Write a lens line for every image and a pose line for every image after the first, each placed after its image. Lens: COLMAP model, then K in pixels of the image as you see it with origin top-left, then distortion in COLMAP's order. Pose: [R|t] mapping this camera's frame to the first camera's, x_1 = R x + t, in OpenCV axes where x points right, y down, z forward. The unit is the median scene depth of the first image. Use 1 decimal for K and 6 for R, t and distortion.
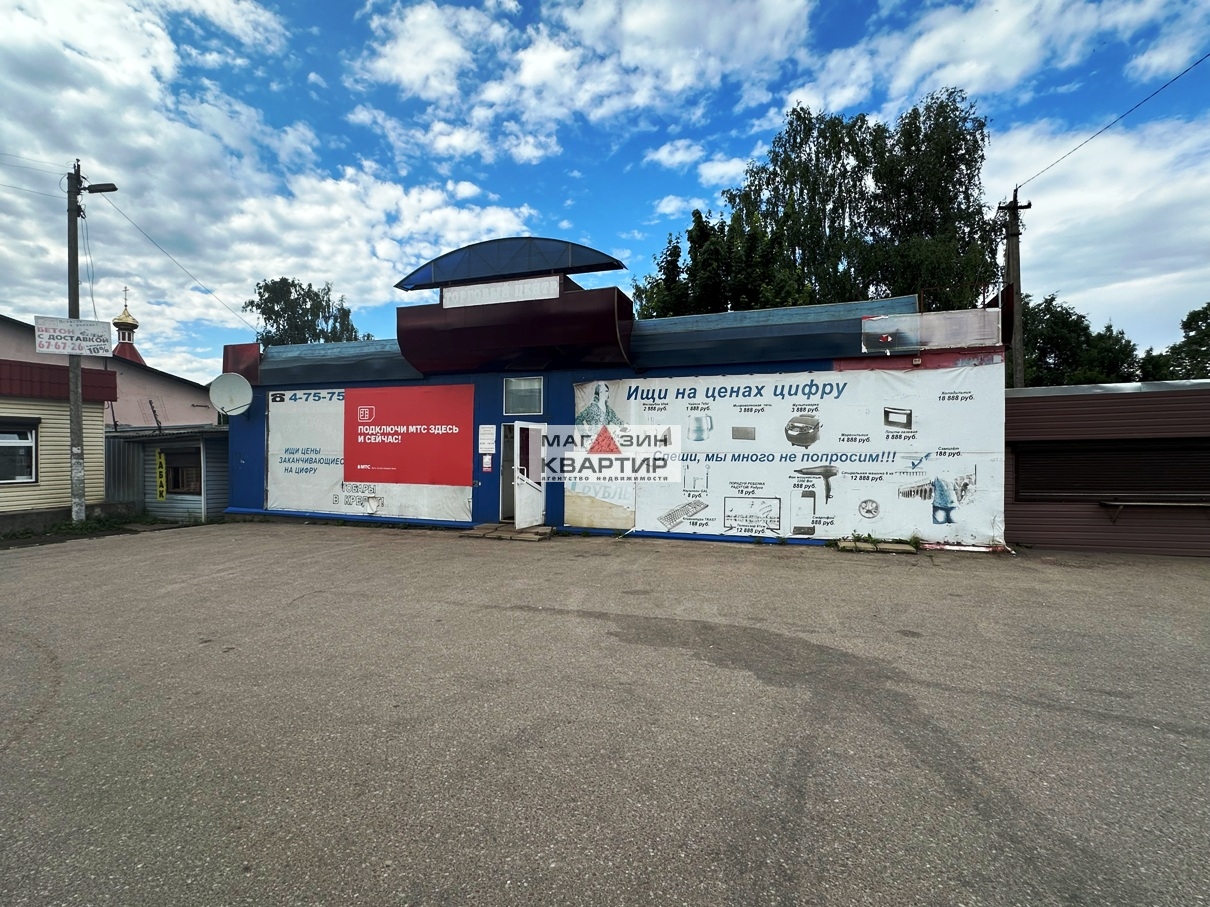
lens RADIAL K [[564.1, 0, 605.1], [0, 564.1, 455.1], [0, 0, 1]] dist [-0.002849, -0.000067]
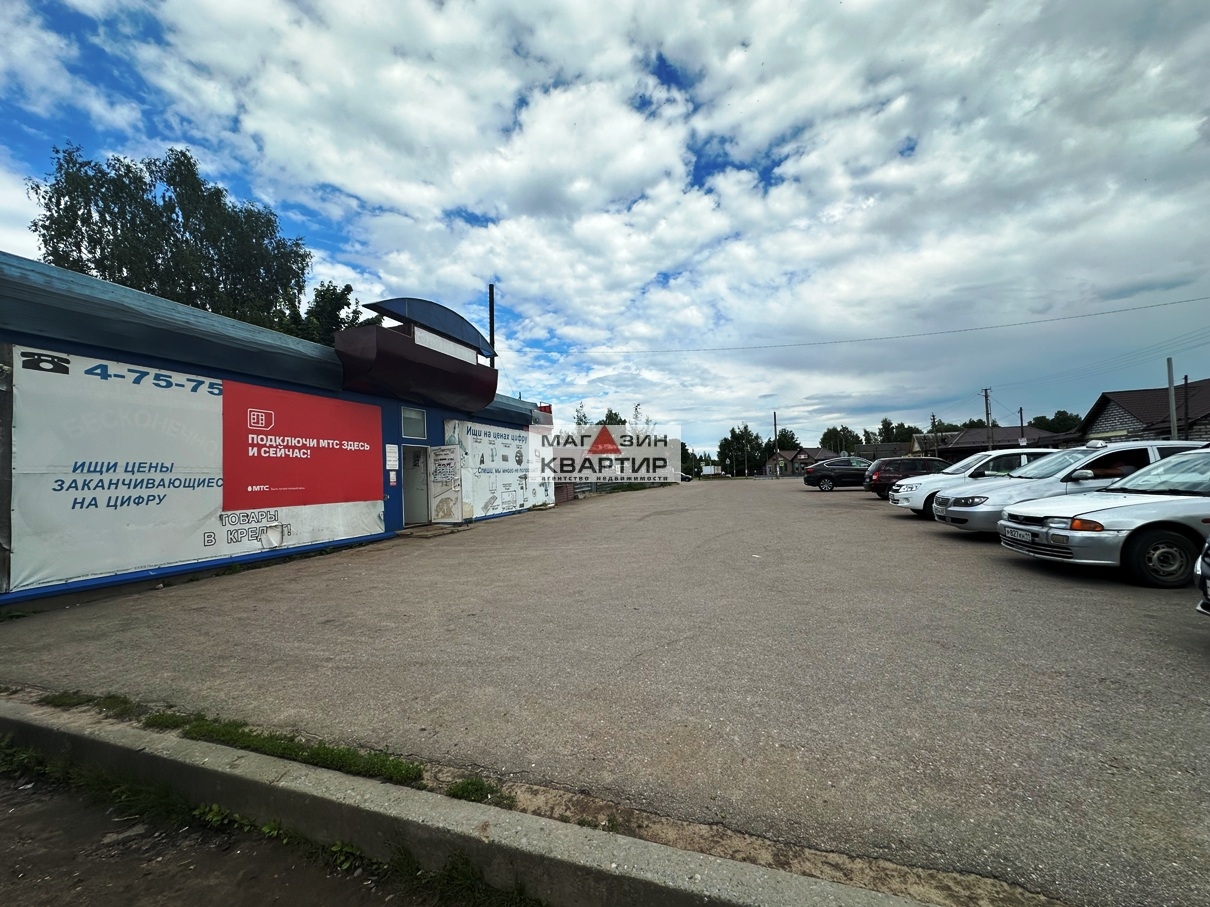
lens RADIAL K [[489.0, 0, 604.0], [0, 489.0, 452.9], [0, 0, 1]] dist [0.003160, 0.000457]
pose [[-0.018305, 0.043148, 0.998901, -1.150696], [0.045808, 0.998055, -0.042272, 0.023458], [-0.998783, 0.044984, -0.020245, 0.569349]]
